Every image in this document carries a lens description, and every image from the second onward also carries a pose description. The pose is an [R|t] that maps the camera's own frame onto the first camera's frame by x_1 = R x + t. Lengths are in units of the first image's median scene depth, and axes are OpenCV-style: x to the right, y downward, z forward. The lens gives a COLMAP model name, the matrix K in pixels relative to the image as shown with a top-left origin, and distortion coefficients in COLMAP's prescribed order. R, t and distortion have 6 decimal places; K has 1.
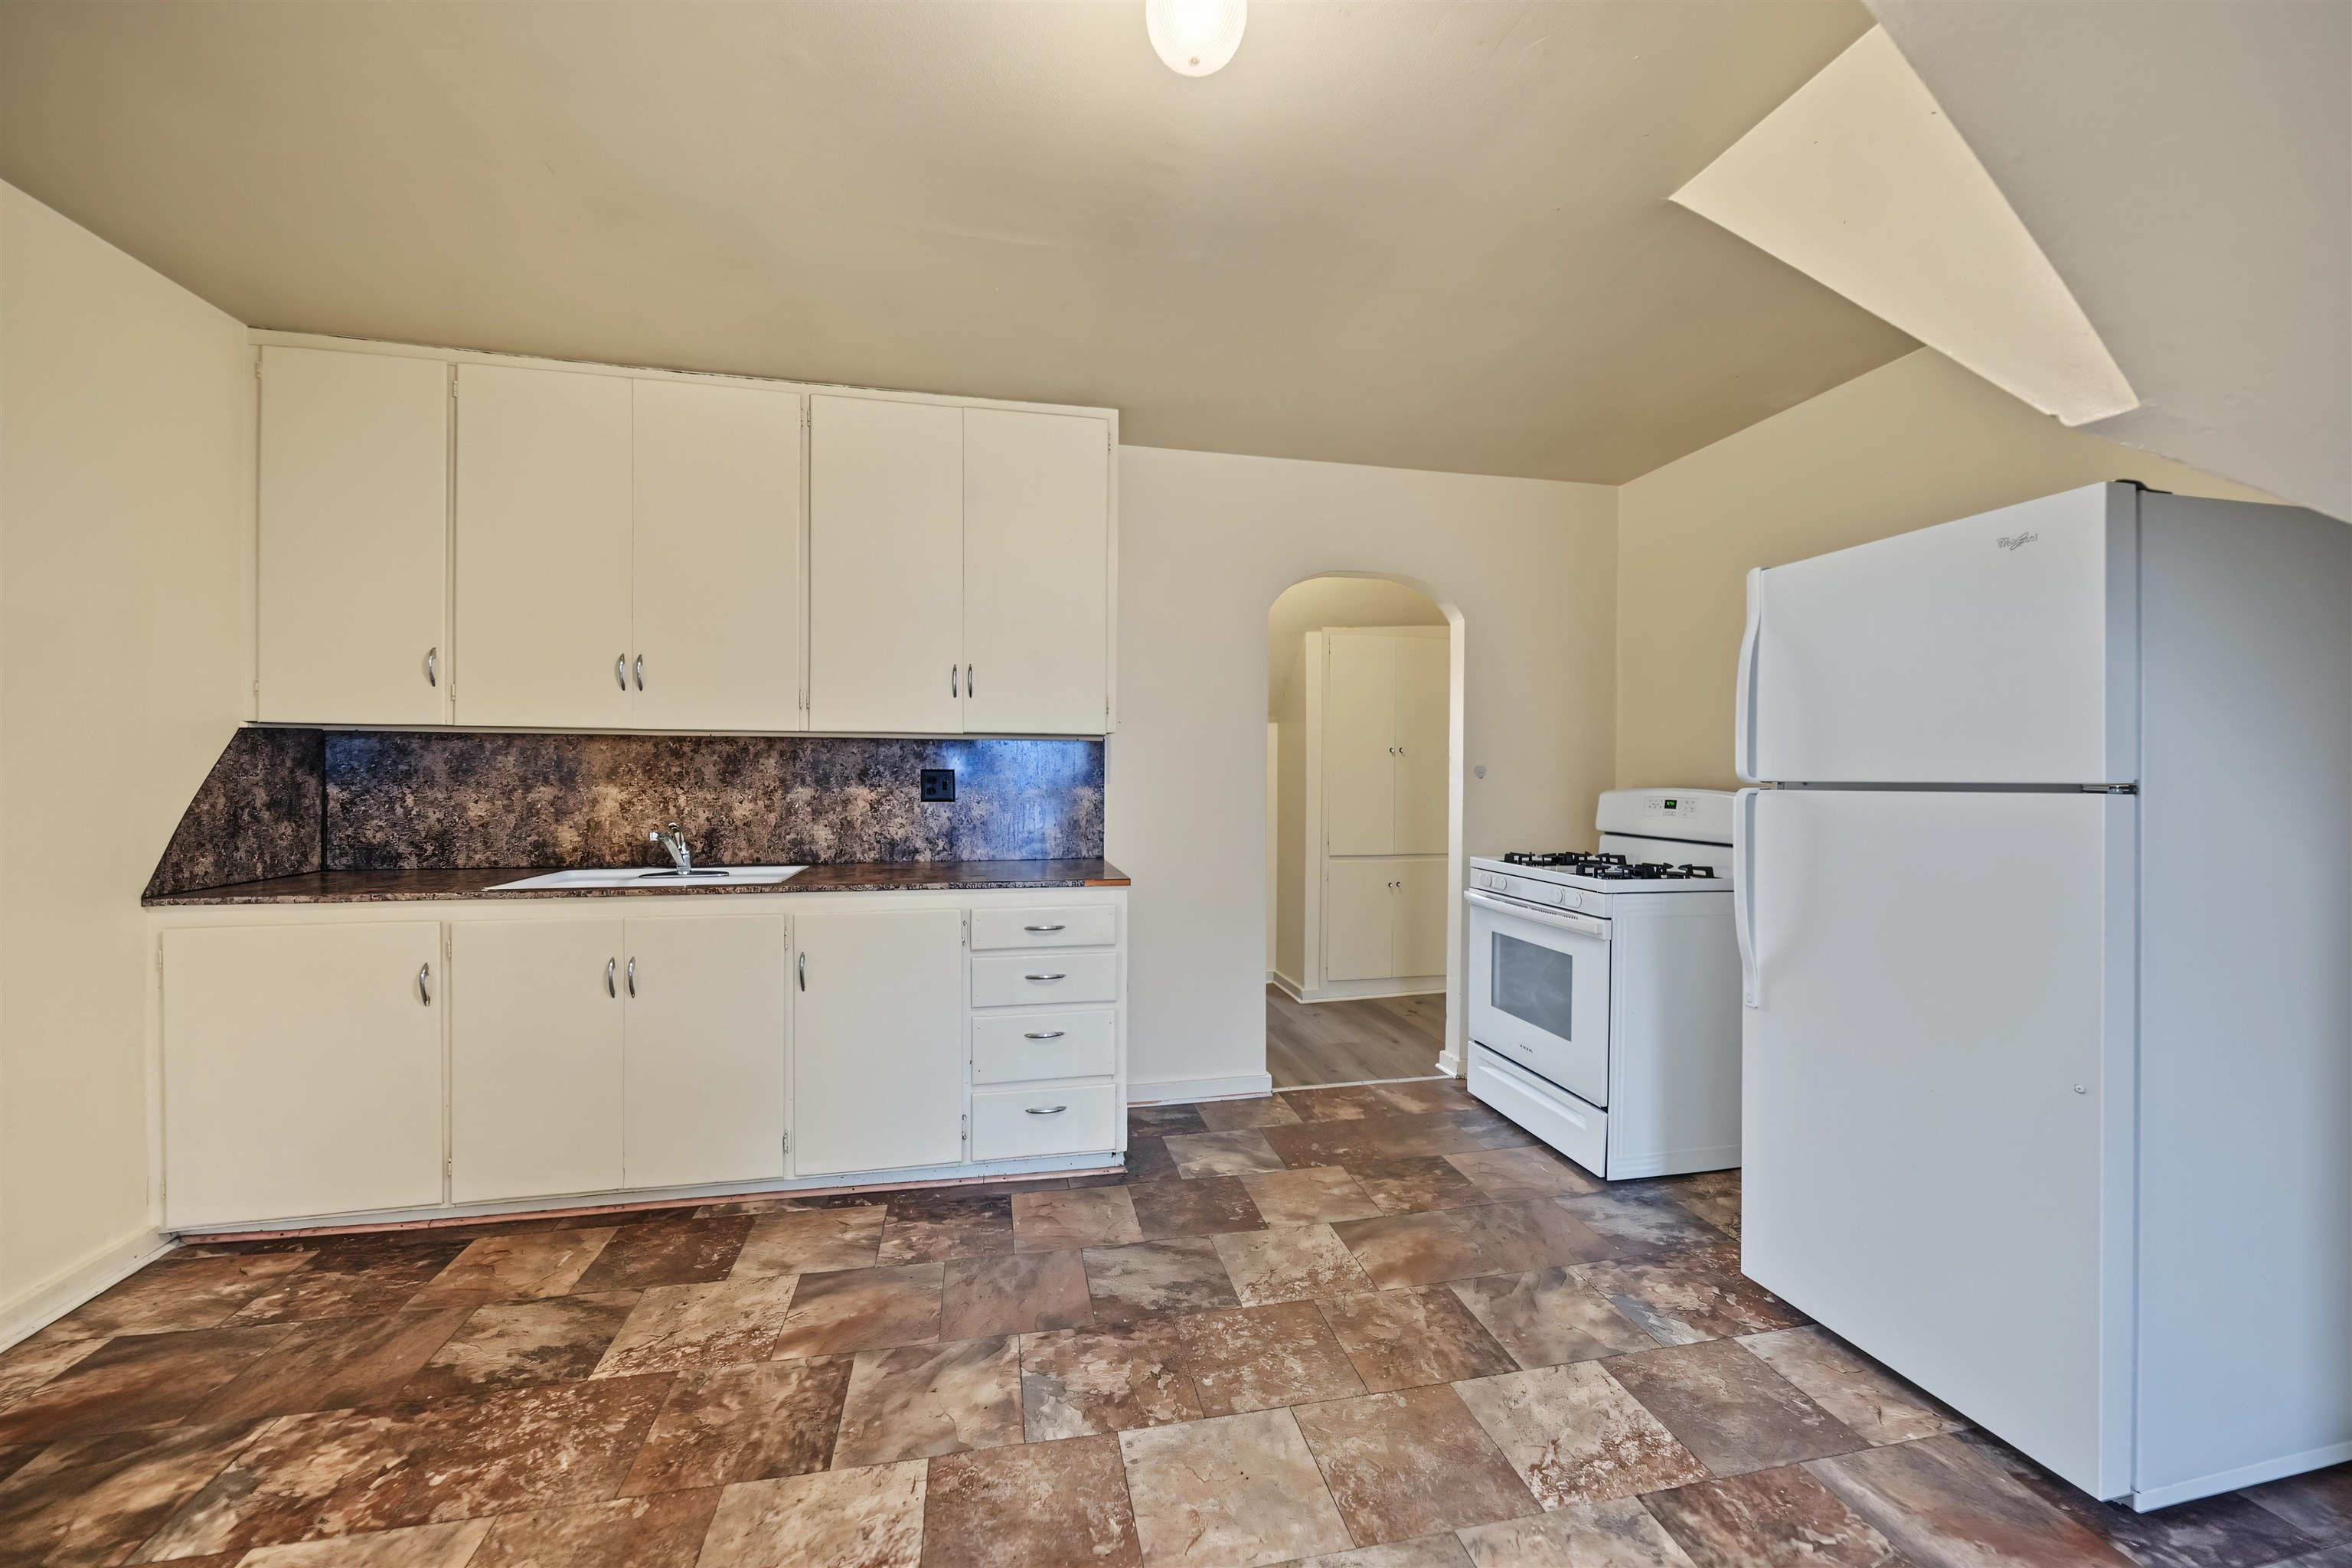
lens RADIAL K [[918.6, 0, 1178.6], [0, 918.6, 777.6], [0, 0, 1]] dist [0.002407, -0.000238]
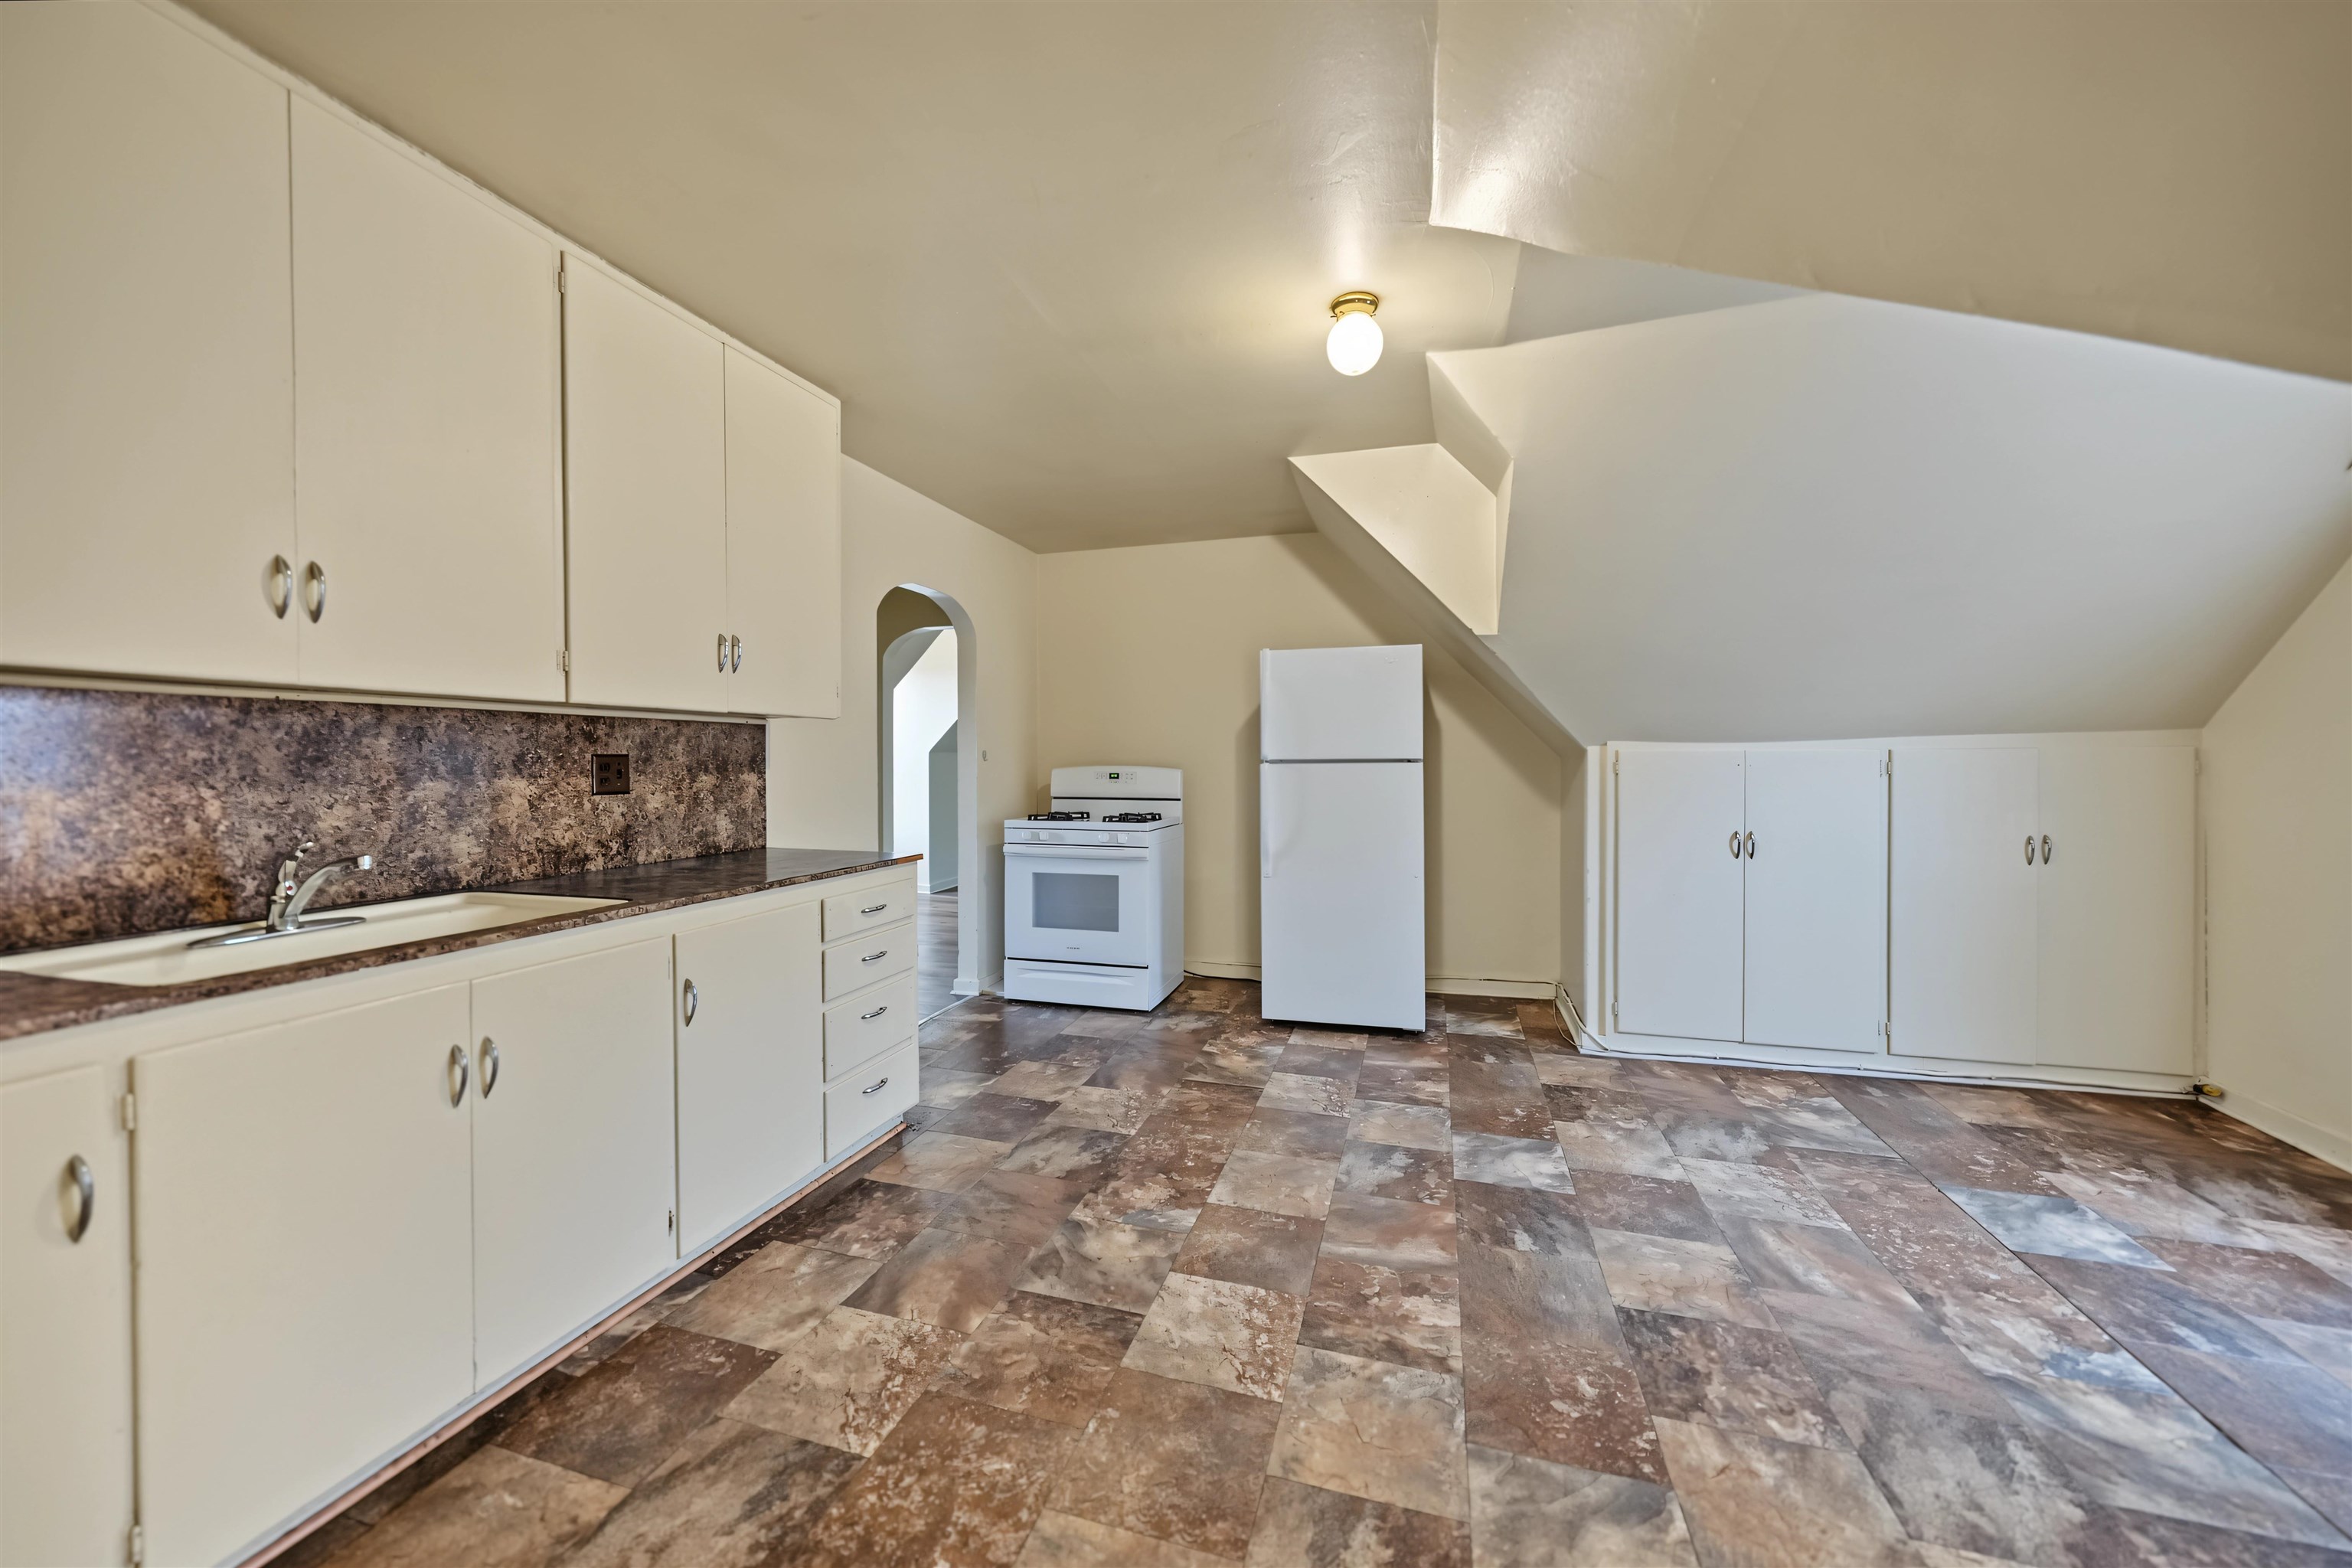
lens RADIAL K [[870.2, 0, 1177.4], [0, 870.2, 769.0], [0, 0, 1]] dist [0.002279, 0.000024]
pose [[0.471910, -0.016063, 0.881500, -0.824415], [0.011679, 0.999860, 0.011967, 0.000674], [-0.881569, 0.004648, 0.472032, 0.239277]]
